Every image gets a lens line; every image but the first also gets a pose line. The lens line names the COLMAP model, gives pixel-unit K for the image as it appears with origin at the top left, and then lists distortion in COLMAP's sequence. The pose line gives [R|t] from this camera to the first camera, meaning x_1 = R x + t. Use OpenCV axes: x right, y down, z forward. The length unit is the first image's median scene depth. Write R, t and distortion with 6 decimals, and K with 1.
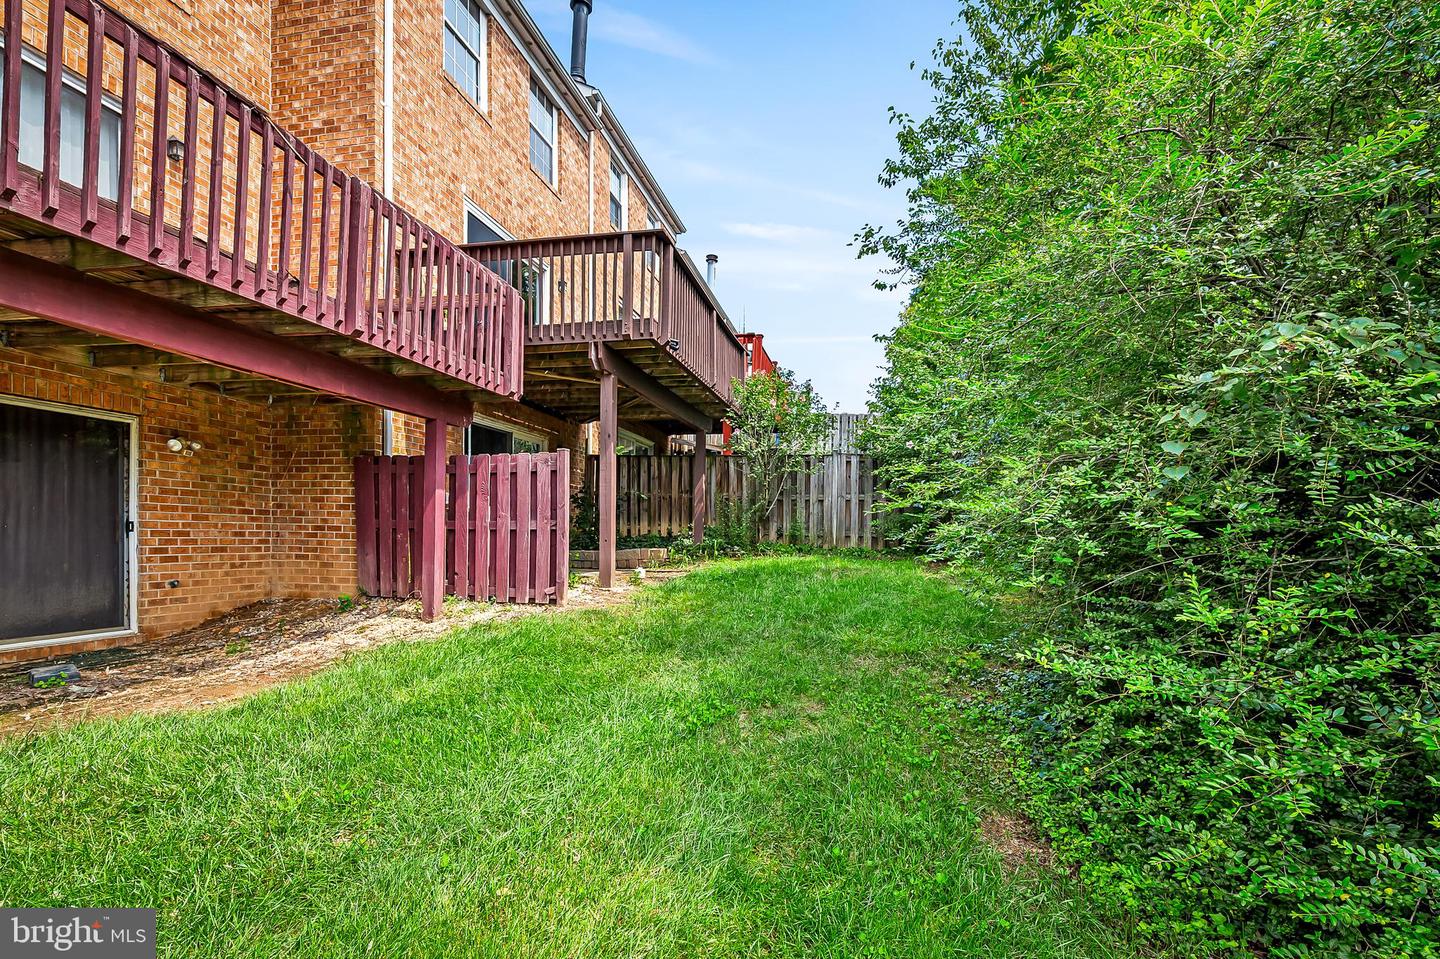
lens RADIAL K [[675.3, 0, 728.1], [0, 675.3, 506.8], [0, 0, 1]] dist [-0.000800, -0.000078]
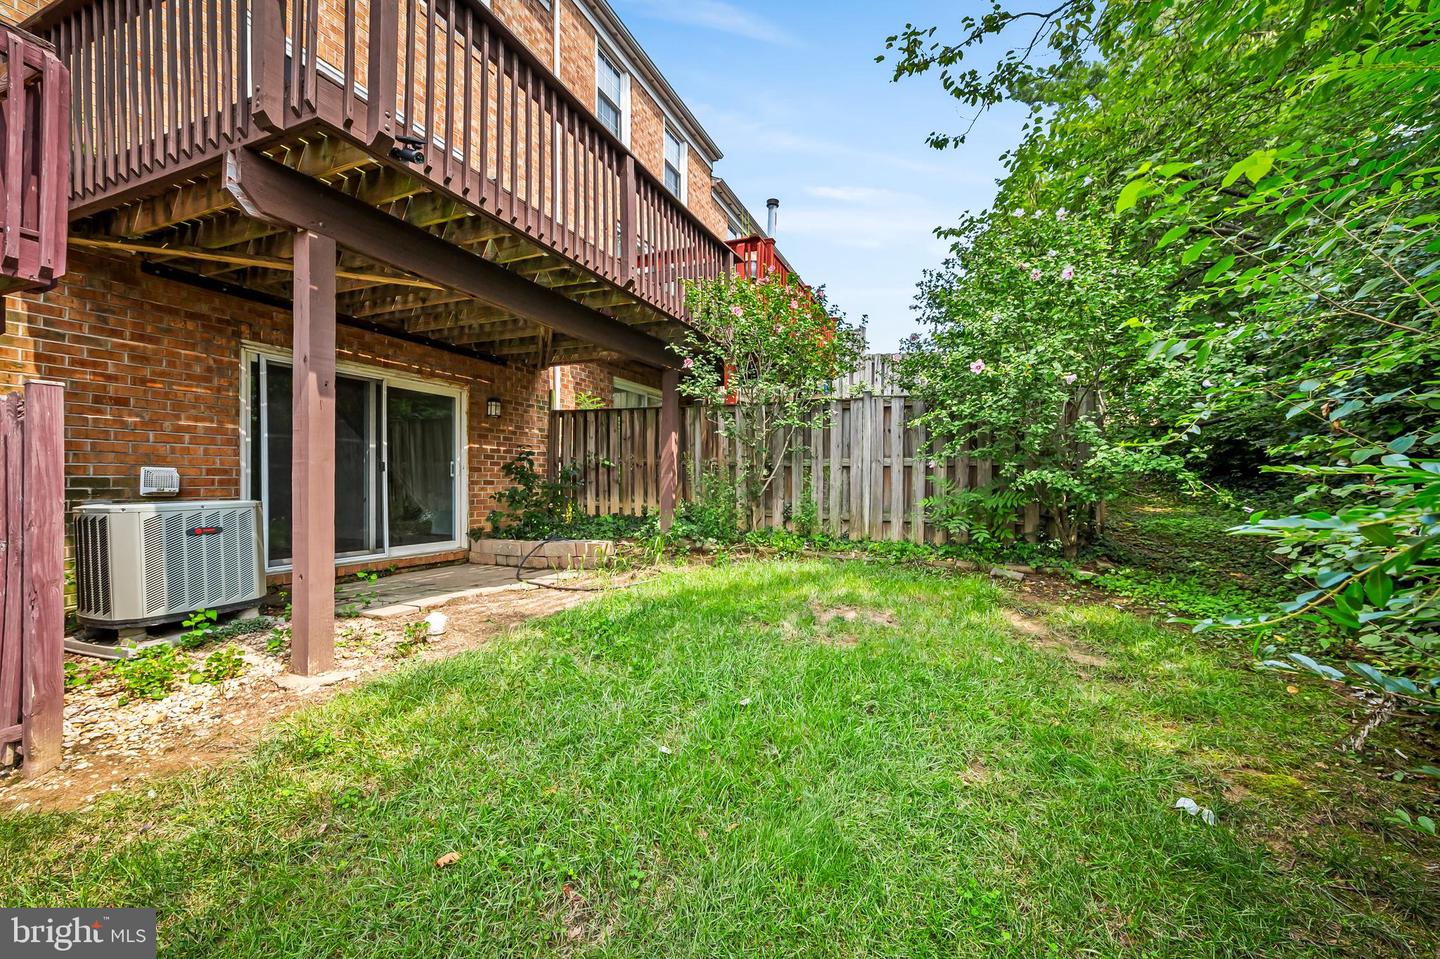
lens RADIAL K [[575.7, 0, 728.6], [0, 575.7, 466.3], [0, 0, 1]] dist [0.012903, -0.004354]
pose [[0.983640, -0.012846, -0.179689, 0.125267], [0.015299, 0.999808, 0.012269, -0.018937], [0.179496, -0.014818, 0.983647, 0.414778]]
